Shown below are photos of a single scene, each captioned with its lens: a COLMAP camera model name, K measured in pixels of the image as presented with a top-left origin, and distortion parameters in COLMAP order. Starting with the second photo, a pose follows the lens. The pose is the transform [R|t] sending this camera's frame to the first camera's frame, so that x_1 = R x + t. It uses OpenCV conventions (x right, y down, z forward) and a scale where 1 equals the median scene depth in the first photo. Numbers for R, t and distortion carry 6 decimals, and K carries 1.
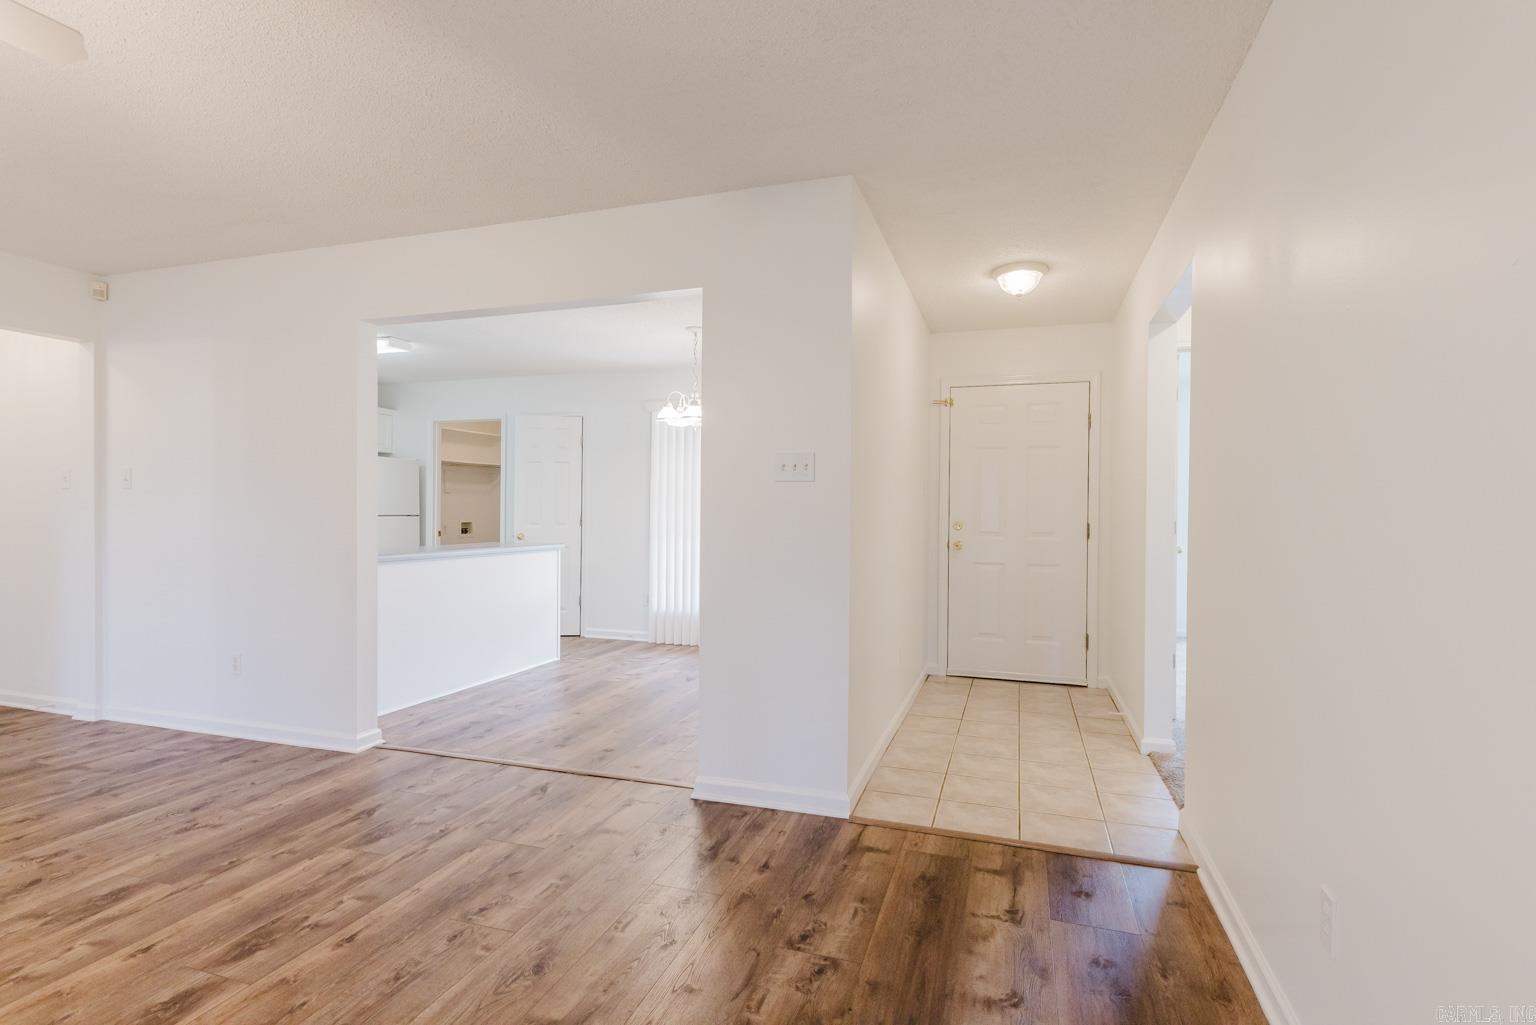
lens RADIAL K [[738.3, 0, 777.8], [0, 738.3, 515.3], [0, 0, 1]] dist [0.013175, -0.001578]
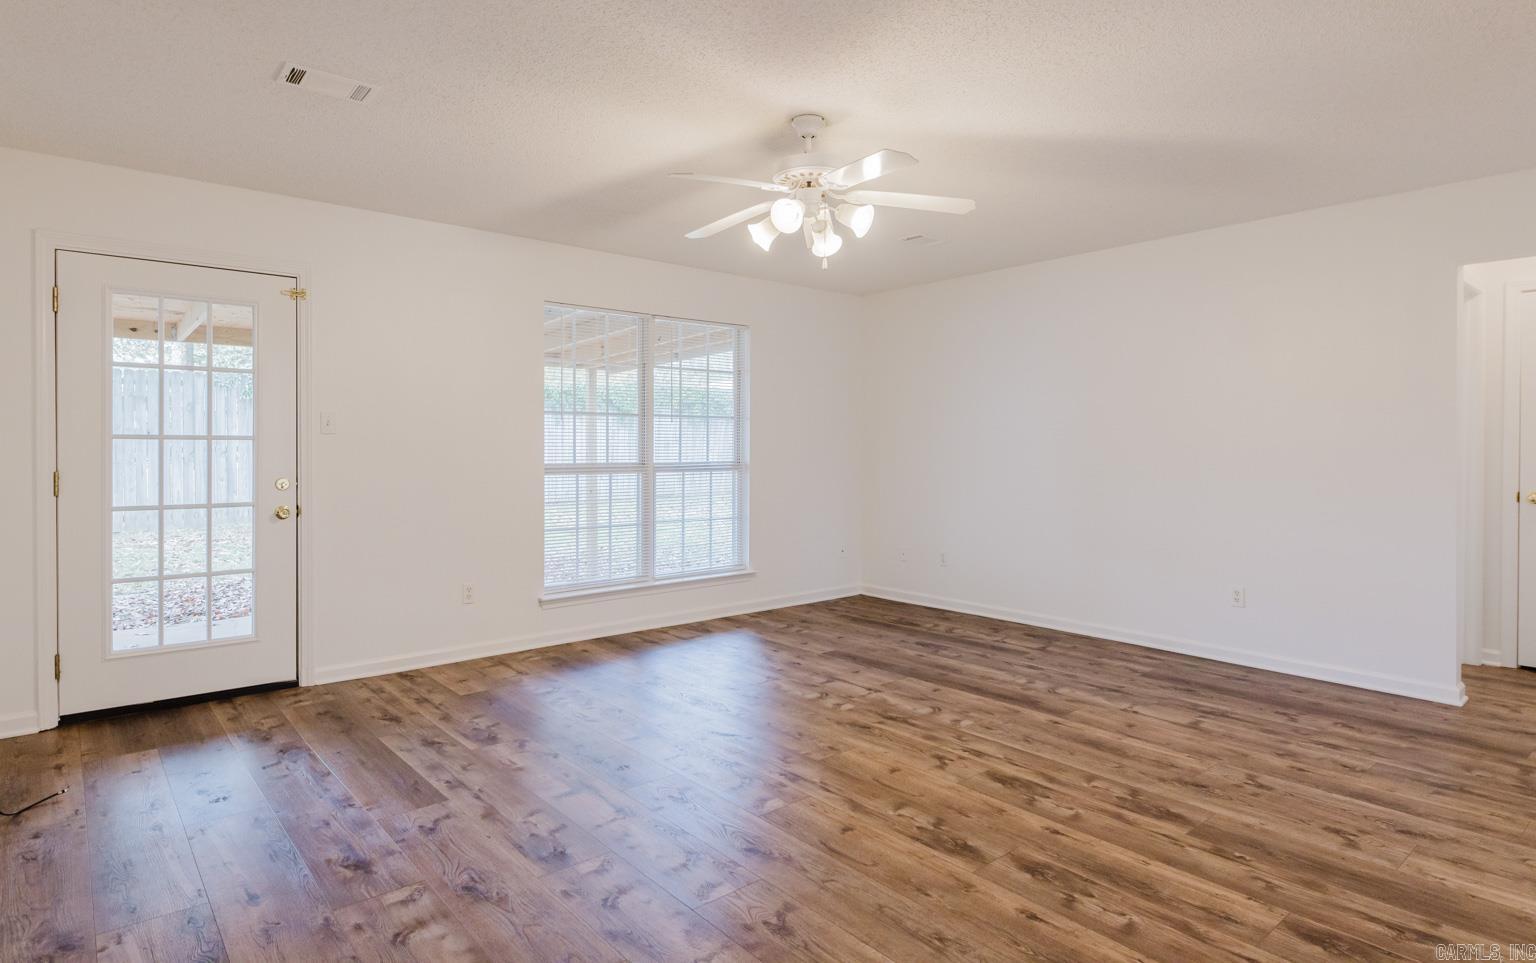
lens RADIAL K [[829.5, 0, 768.3], [0, 829.5, 453.4], [0, 0, 1]] dist [-0.000068, 0.000122]
pose [[-0.525099, -0.004040, -0.851032, 0.307672], [-0.012249, 0.999921, 0.002811, -0.007263], [0.850953, 0.011900, -0.525107, 0.792960]]
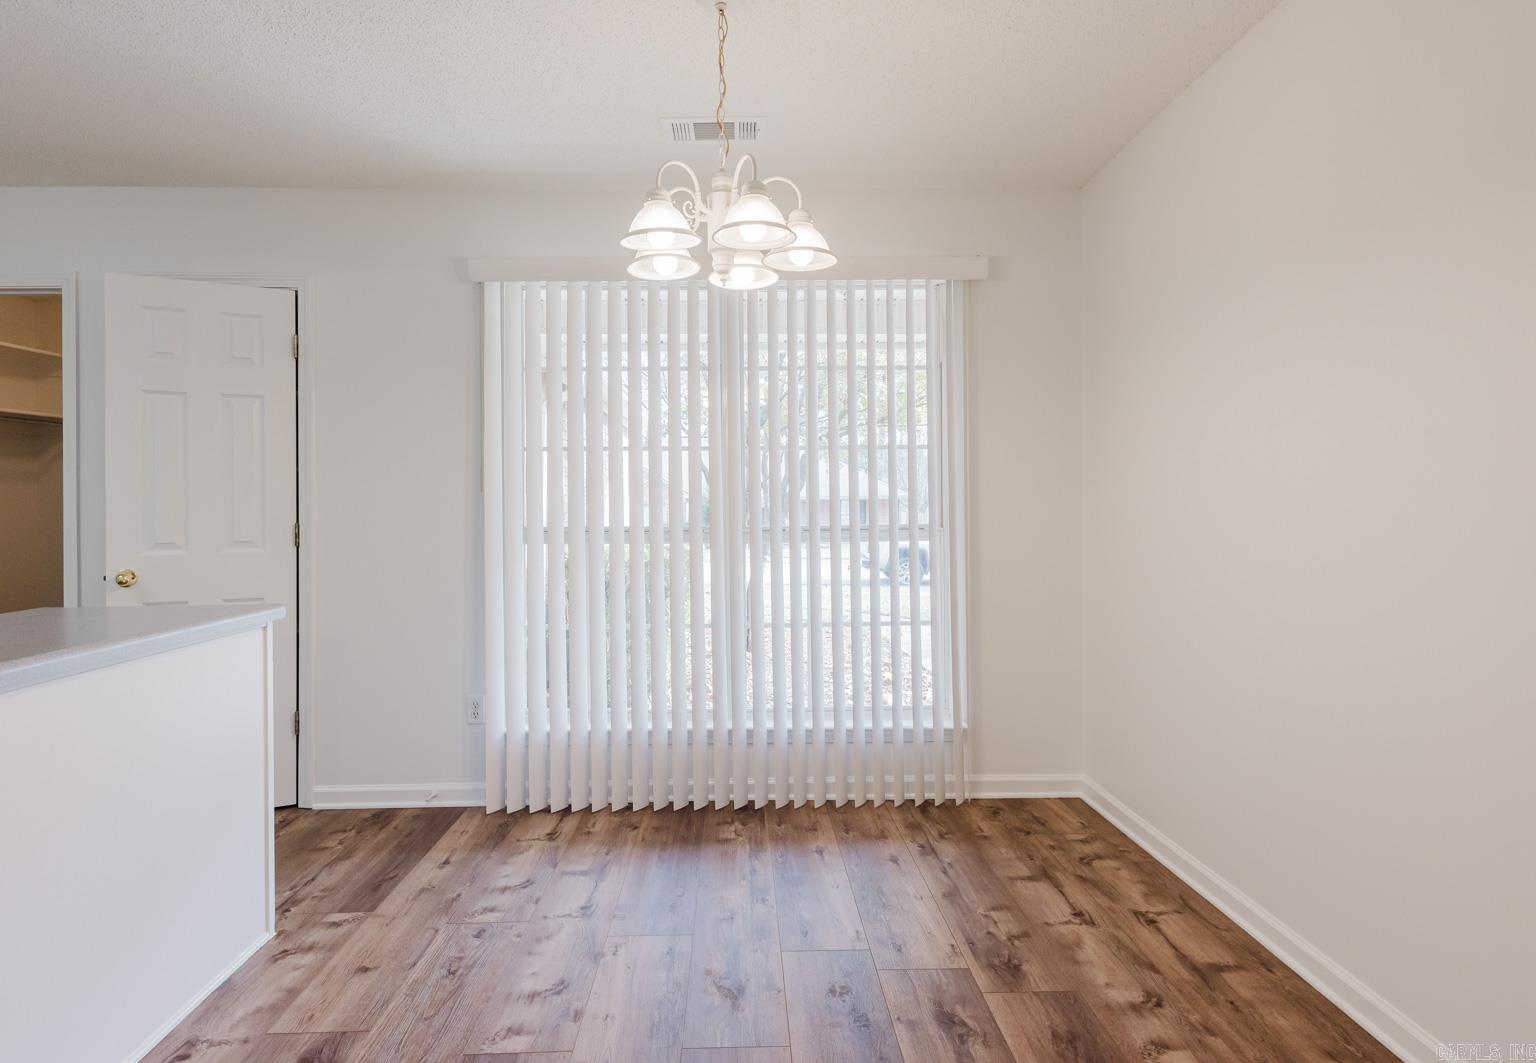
lens RADIAL K [[836.5, 0, 750.4], [0, 836.5, 502.8], [0, 0, 1]] dist [0.013272, 0.001122]
pose [[0.947072, -0.014574, 0.320690, -0.377149], [0.017546, 0.999826, -0.006378, -0.008019], [-0.320541, 0.011668, 0.947163, 0.995510]]
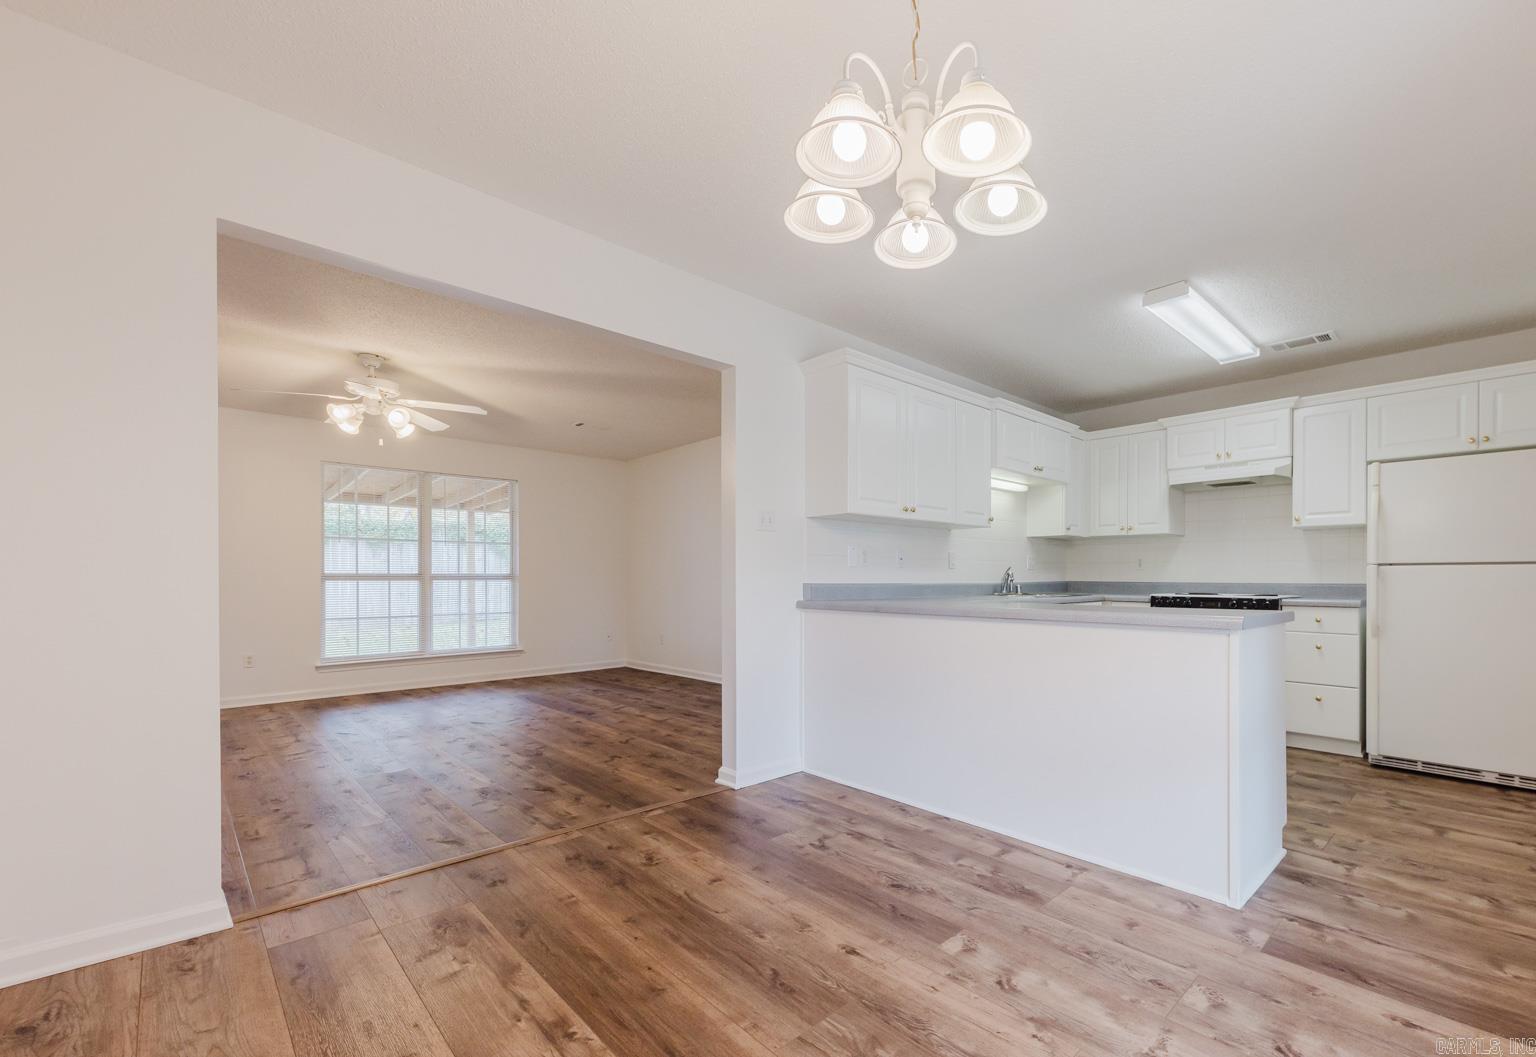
lens RADIAL K [[660.4, 0, 883.0], [0, 660.4, 583.7], [0, 0, 1]] dist [0.019240, 0.000047]
pose [[-0.424680, 0.000345, -0.905344, 0.208749], [-0.006807, 0.999970, 0.003573, 0.034717], [0.905318, 0.007680, -0.424665, 1.791446]]
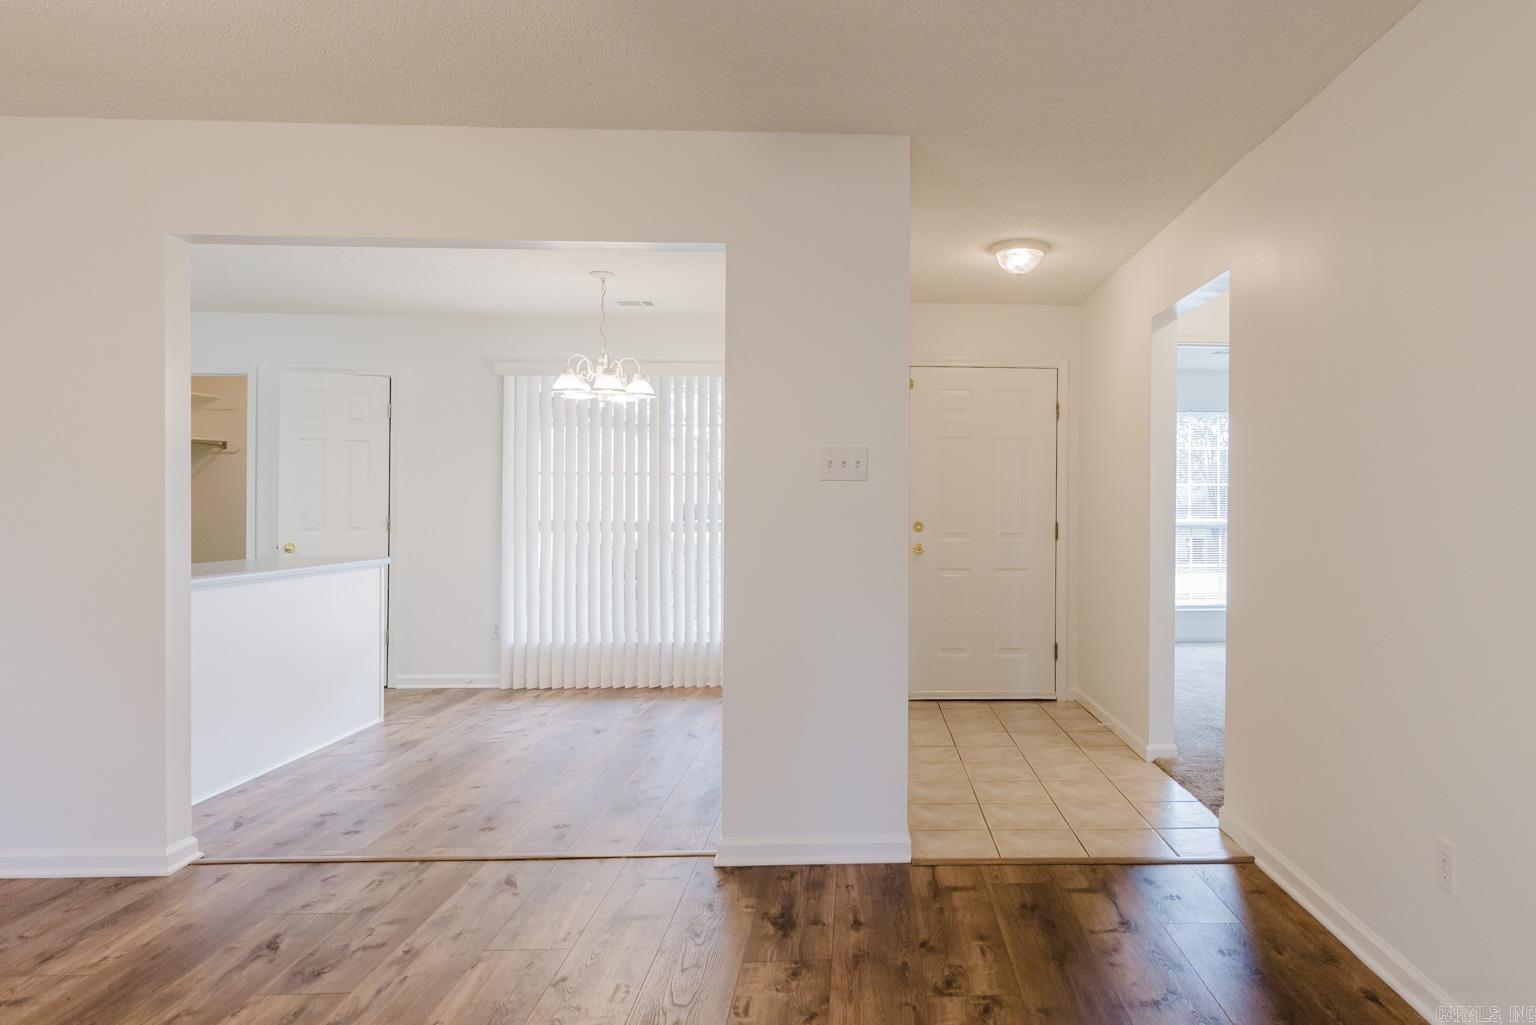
lens RADIAL K [[944.0, 0, 900.9], [0, 944.0, 509.0], [0, 0, 1]] dist [0.019650, -0.011587]
pose [[0.936531, -0.004230, 0.350560, -0.271759], [0.004472, 0.999990, 0.000122, -0.011191], [-0.350557, 0.001453, 0.936540, -0.050043]]
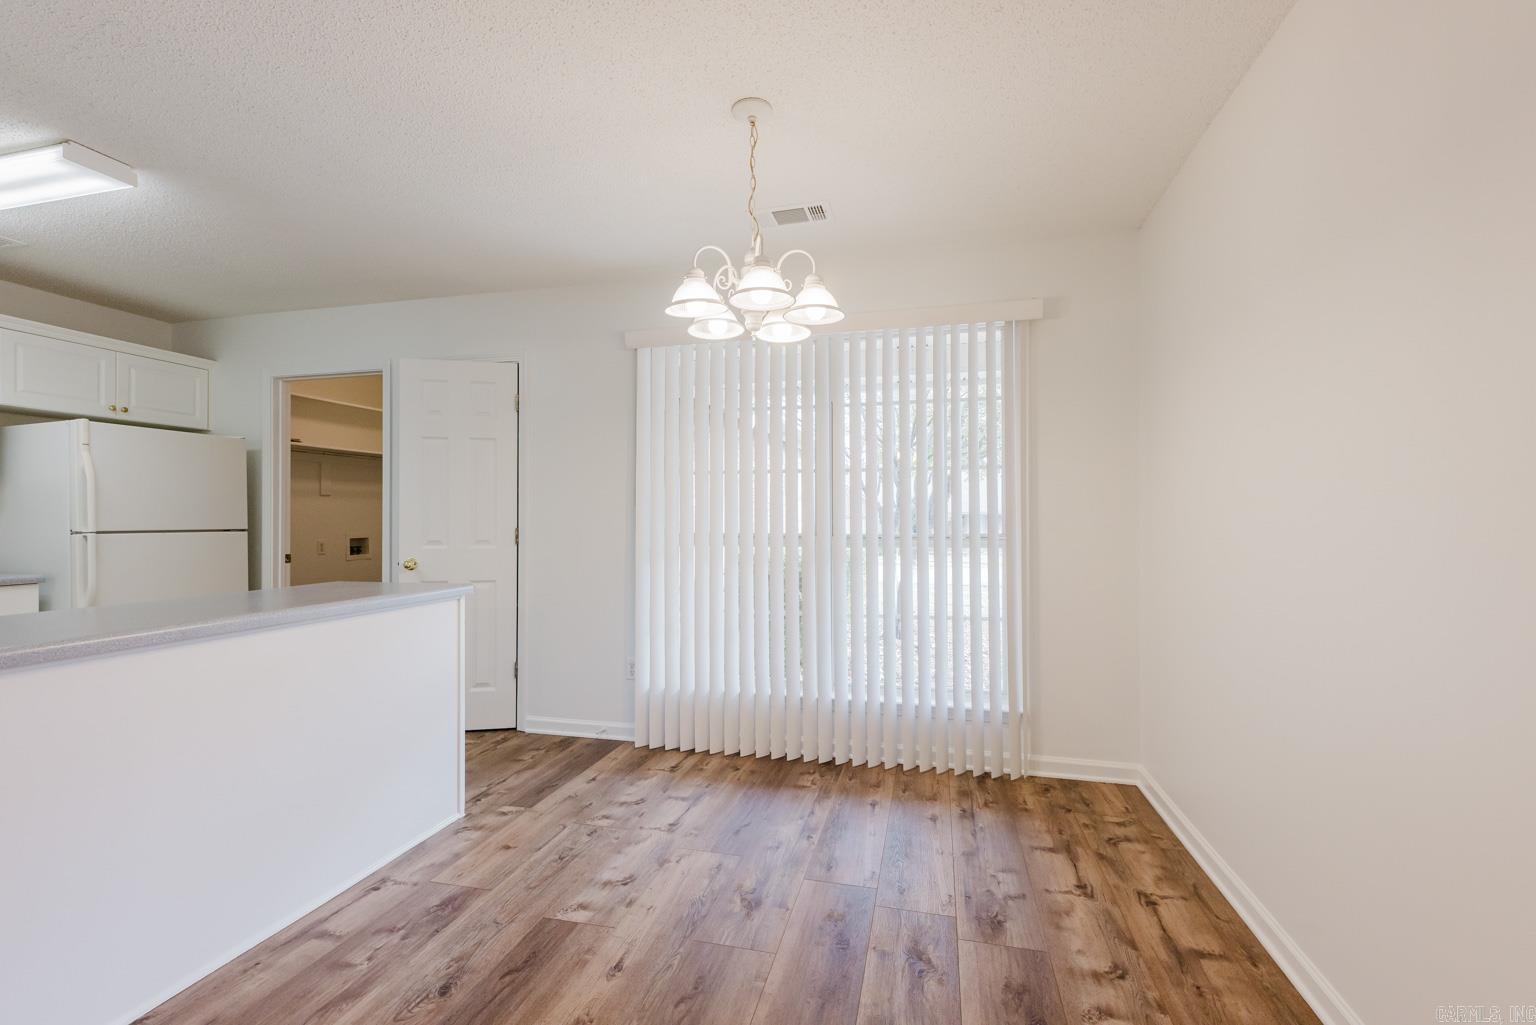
lens RADIAL K [[674.7, 0, 764.8], [0, 674.7, 515.5], [0, 0, 1]] dist [0.011762, -0.001098]
pose [[0.998180, -0.009955, 0.059476, -0.212420], [0.010528, 0.999901, -0.009345, -0.005321], [-0.059377, 0.009954, 0.998186, 0.959918]]
